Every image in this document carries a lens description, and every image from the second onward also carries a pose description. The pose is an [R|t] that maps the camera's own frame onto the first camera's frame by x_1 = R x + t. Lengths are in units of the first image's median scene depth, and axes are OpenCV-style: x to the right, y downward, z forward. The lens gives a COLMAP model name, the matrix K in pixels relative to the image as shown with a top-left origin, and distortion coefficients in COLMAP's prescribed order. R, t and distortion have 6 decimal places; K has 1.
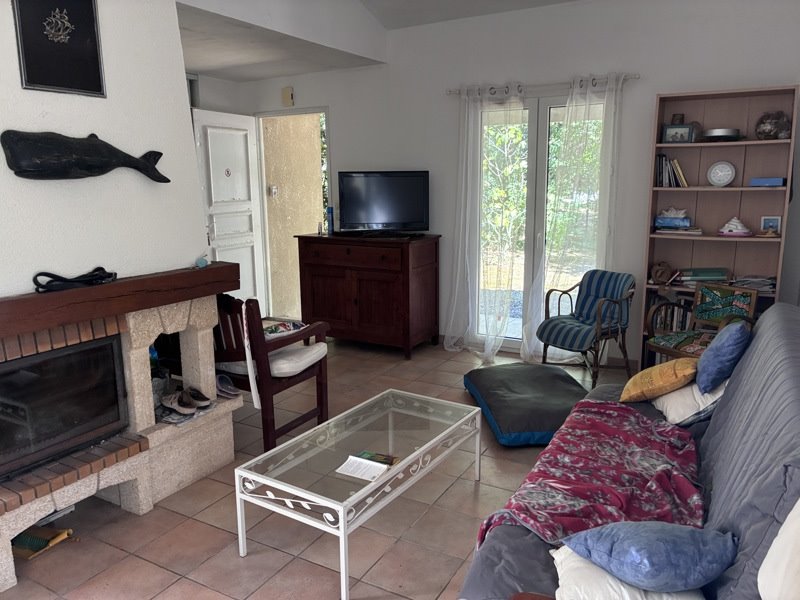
lens RADIAL K [[615.8, 0, 403.8], [0, 615.8, 298.6], [0, 0, 1]] dist [0.067336, -0.003862]
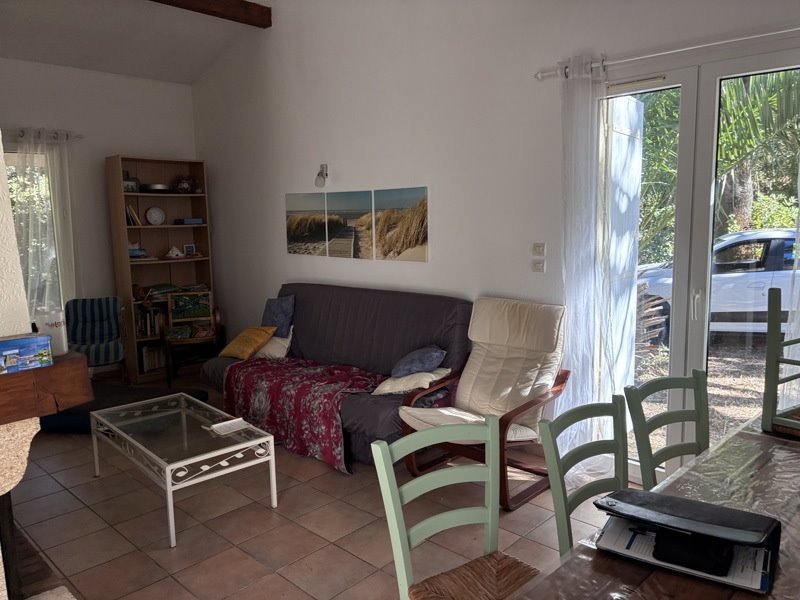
lens RADIAL K [[615.8, 0, 403.8], [0, 615.8, 298.6], [0, 0, 1]] dist [0.067336, -0.003862]
pose [[0.261962, -0.129678, 0.956326, -0.554033], [0.204807, 0.975830, 0.076221, -0.010332], [-0.943096, 0.175896, 0.282190, 0.100156]]
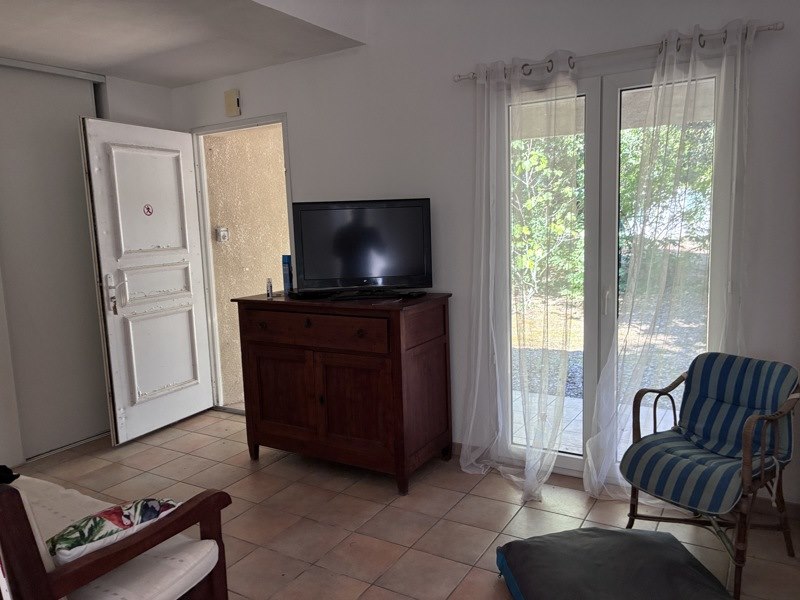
lens RADIAL K [[612.9, 0, 400.0], [0, 612.9, 300.0], [0, 0, 1]] dist [0.028085, -0.002766]
pose [[0.999329, -0.020287, -0.030505, 0.025984], [0.018415, 0.998001, -0.060462, -0.059195], [0.031670, 0.059860, 0.997704, 0.352839]]
